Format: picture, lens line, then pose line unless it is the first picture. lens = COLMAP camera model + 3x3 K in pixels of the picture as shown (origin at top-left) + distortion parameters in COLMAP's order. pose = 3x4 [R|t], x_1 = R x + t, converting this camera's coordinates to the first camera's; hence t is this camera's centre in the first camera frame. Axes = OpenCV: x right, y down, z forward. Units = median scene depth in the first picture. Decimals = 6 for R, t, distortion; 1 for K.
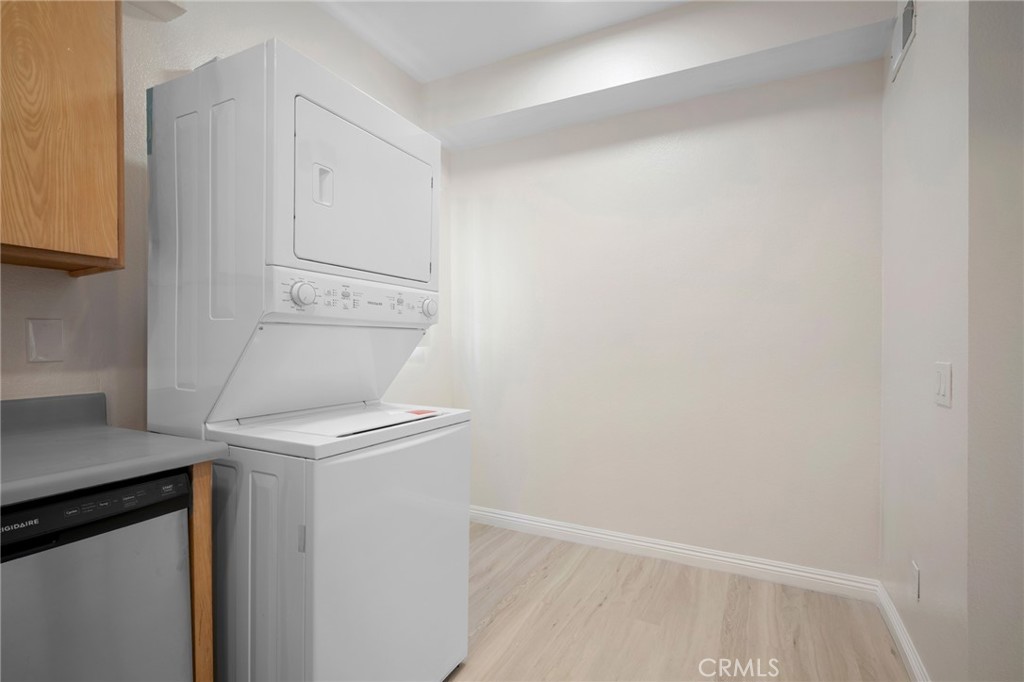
lens RADIAL K [[478.2, 0, 512.0], [0, 478.2, 341.0], [0, 0, 1]] dist [-0.000556, -0.000060]
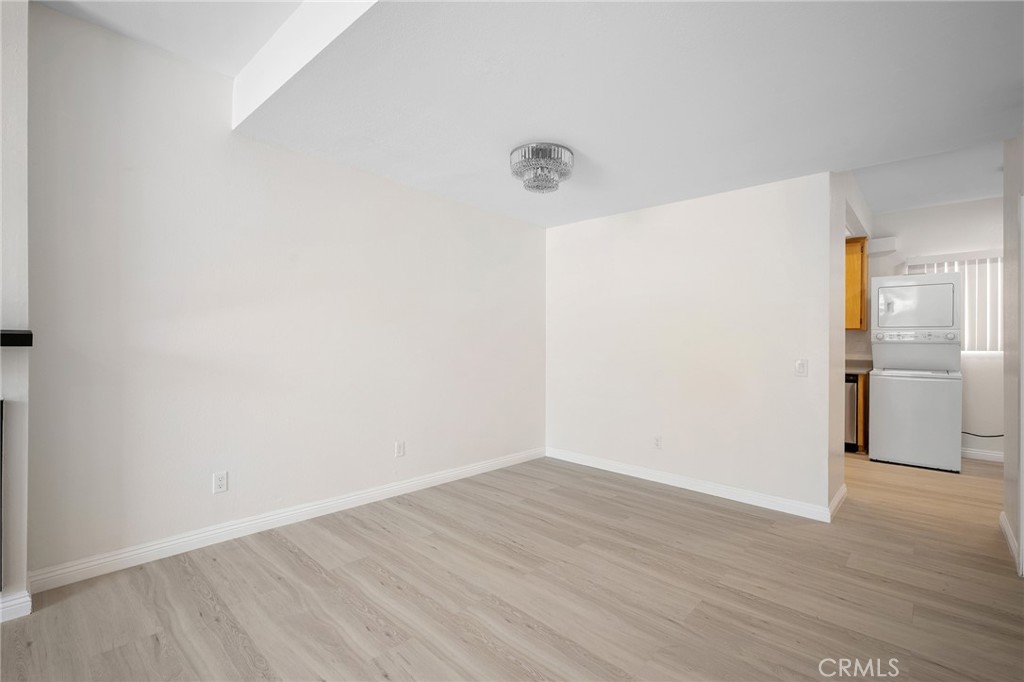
lens RADIAL K [[461.6, 0, 512.0], [0, 461.6, 341.0], [0, 0, 1]] dist [0.001837, 0.000205]
pose [[-0.276035, 0.000109, -0.961148, 3.850787], [-0.005715, 0.999982, 0.001755, -0.042506], [0.961131, 0.005978, -0.276029, -0.839424]]
